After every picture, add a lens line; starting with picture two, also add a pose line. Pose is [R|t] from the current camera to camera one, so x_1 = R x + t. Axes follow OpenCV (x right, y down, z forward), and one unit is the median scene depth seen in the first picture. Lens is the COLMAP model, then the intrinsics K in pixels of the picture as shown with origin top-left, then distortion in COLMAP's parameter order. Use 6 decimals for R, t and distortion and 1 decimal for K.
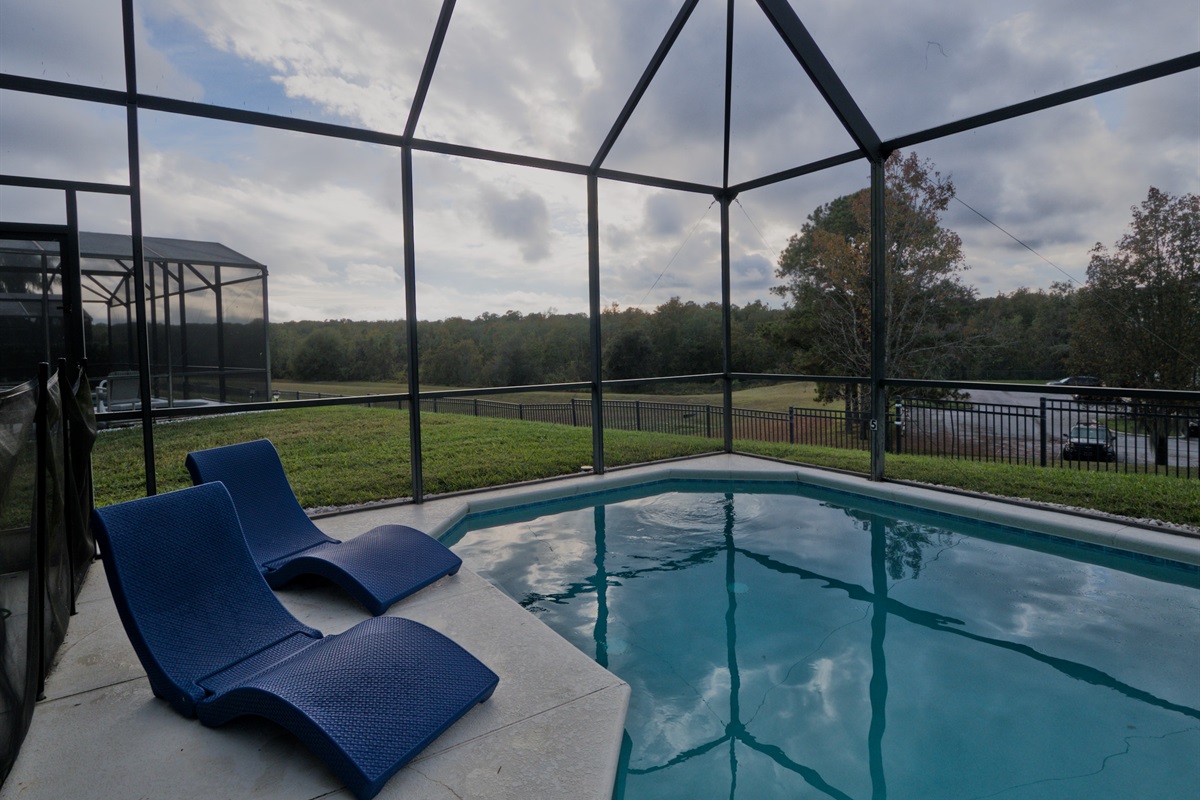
lens RADIAL K [[625.5, 0, 588.8], [0, 625.5, 377.3], [0, 0, 1]] dist [-0.006570, -0.001566]
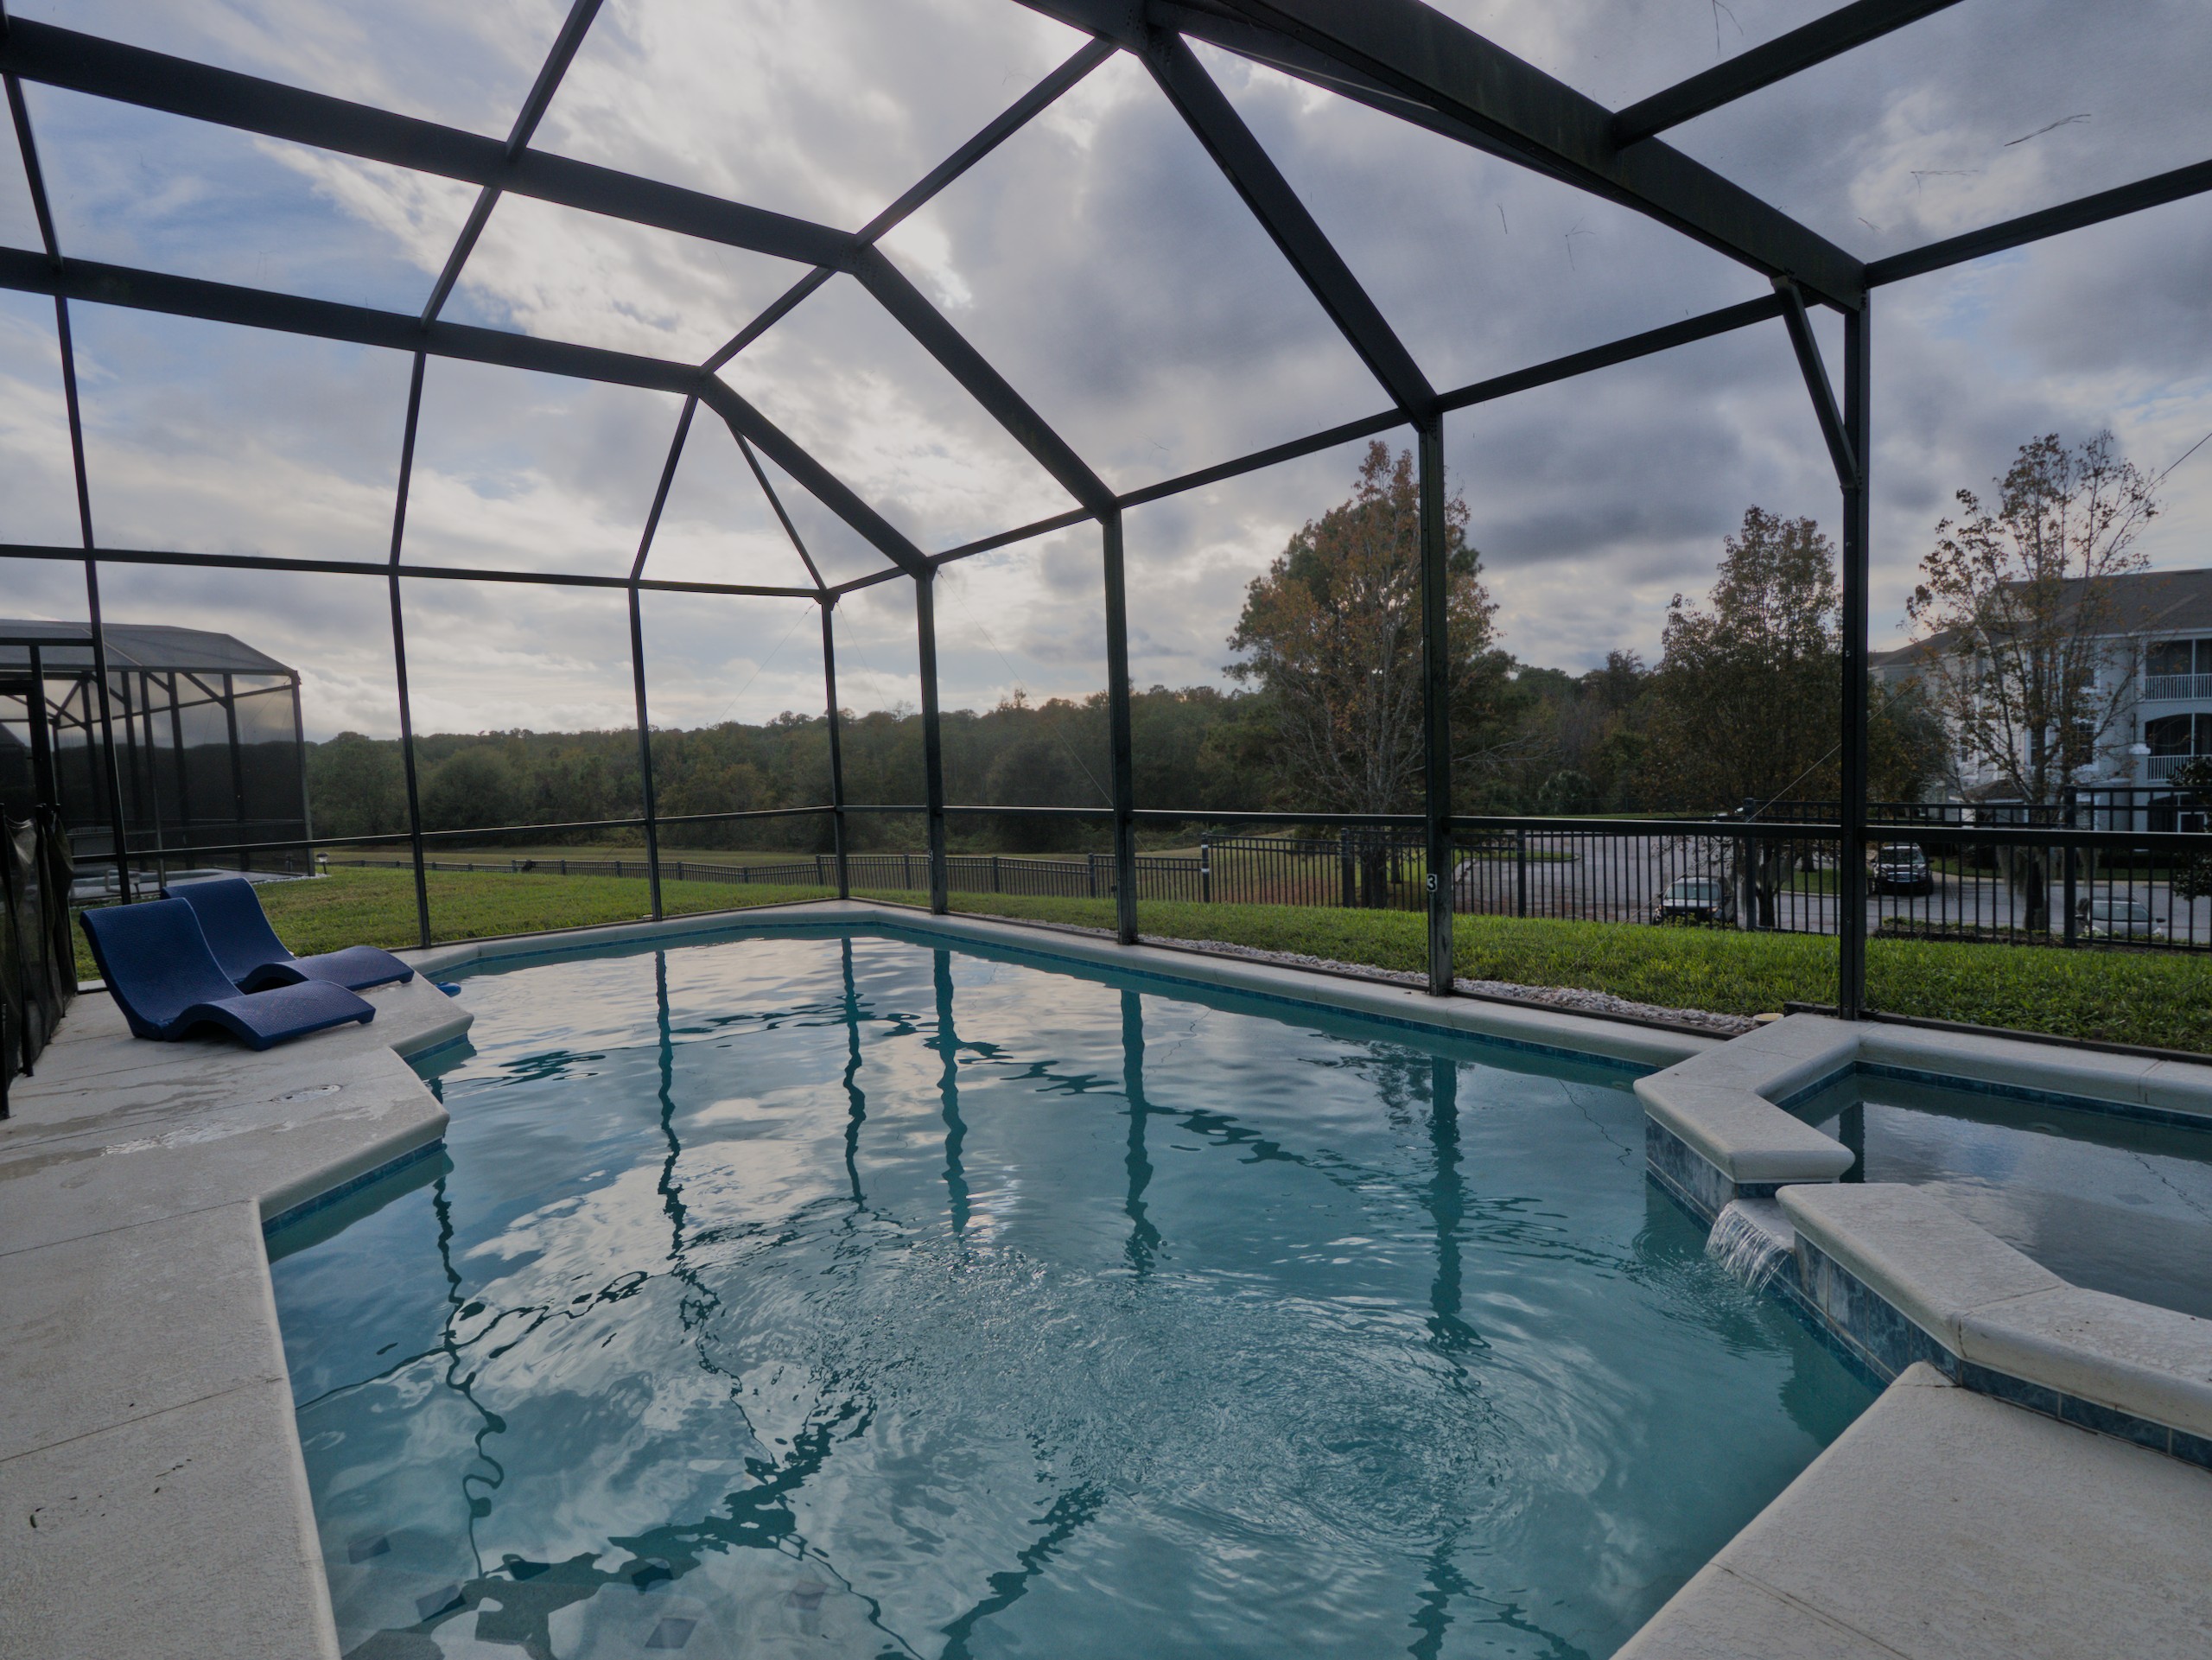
lens RADIAL K [[1175.1, 0, 1097.5], [0, 1175.1, 833.9], [0, 0, 1]] dist [-0.006155, -0.005765]
pose [[0.996622, -0.027273, 0.077467, 0.081722], [0.026831, 0.999617, 0.006736, 0.005573], [-0.077621, -0.004634, 0.996972, -0.113670]]
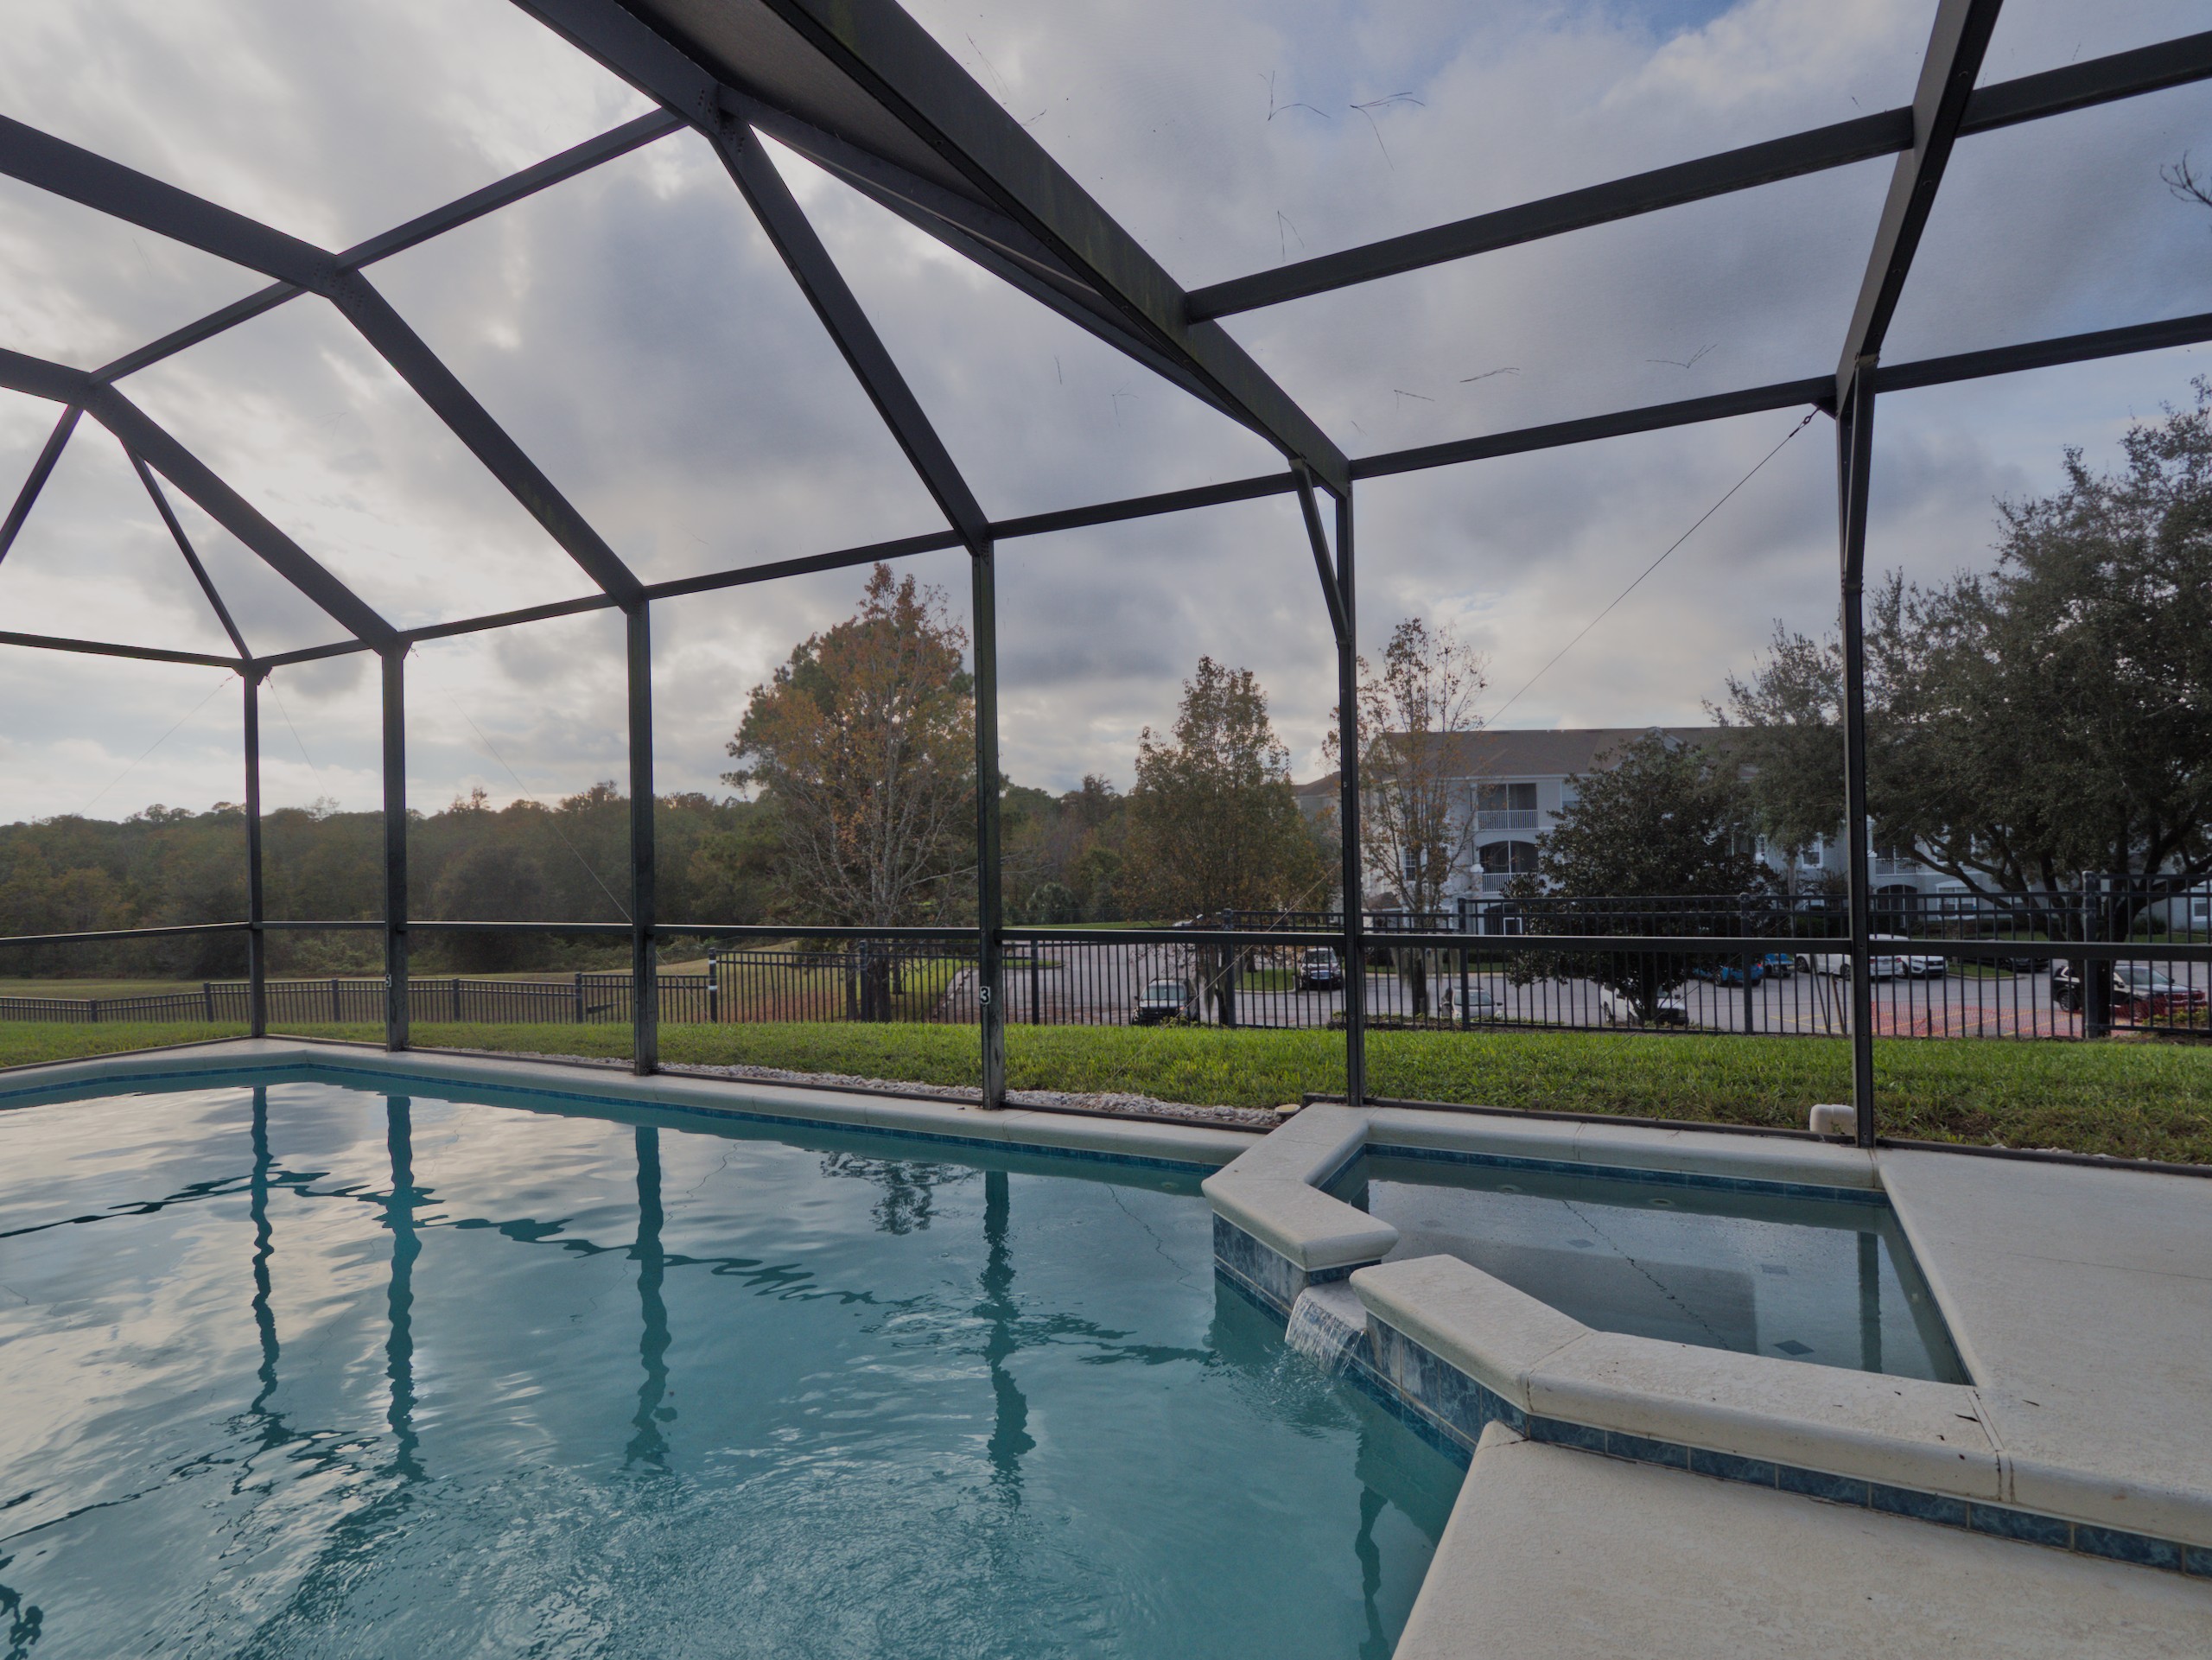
lens RADIAL K [[1175.1, 0, 1096.4], [0, 1175.1, 830.6], [0, 0, 1]] dist [-0.006155, -0.005765]
pose [[0.876896, 0.003738, 0.480666, 0.075706], [0.037801, 0.996337, -0.076710, 0.005033], [-0.479192, 0.085437, 0.873542, -0.107219]]
